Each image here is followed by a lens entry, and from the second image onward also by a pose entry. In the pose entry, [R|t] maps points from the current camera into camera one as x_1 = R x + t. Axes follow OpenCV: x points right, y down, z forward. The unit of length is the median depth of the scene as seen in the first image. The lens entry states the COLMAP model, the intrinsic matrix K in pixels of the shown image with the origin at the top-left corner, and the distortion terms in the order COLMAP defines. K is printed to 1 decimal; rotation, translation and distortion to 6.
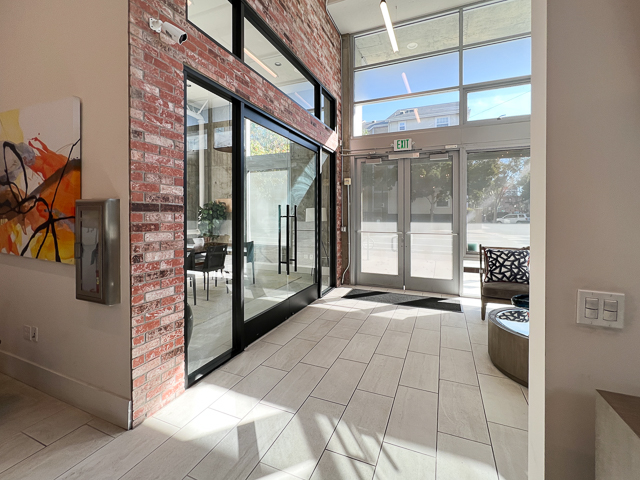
lens RADIAL K [[283.0, 0, 320.5], [0, 283.0, 237.6], [0, 0, 1]] dist [0.002497, 0.000670]
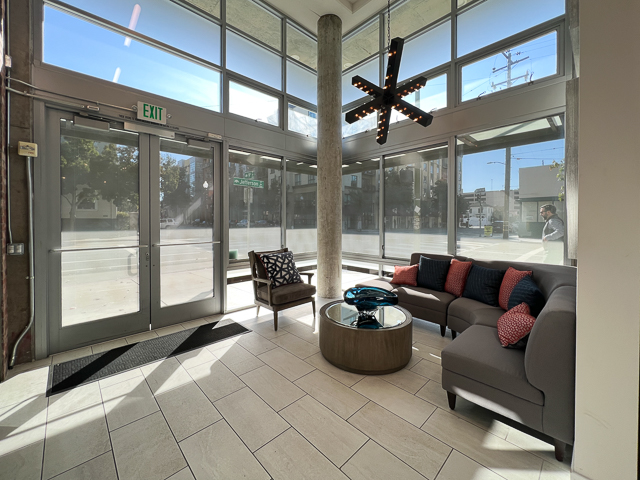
lens RADIAL K [[283.0, 0, 311.8], [0, 283.0, 230.8], [0, 0, 1]] dist [0.002497, 0.000670]
pose [[0.376702, -0.036108, 0.925631, -0.195332], [0.076440, 0.997044, 0.007786, -0.030067], [-0.923175, 0.067822, 0.378348, 0.427205]]
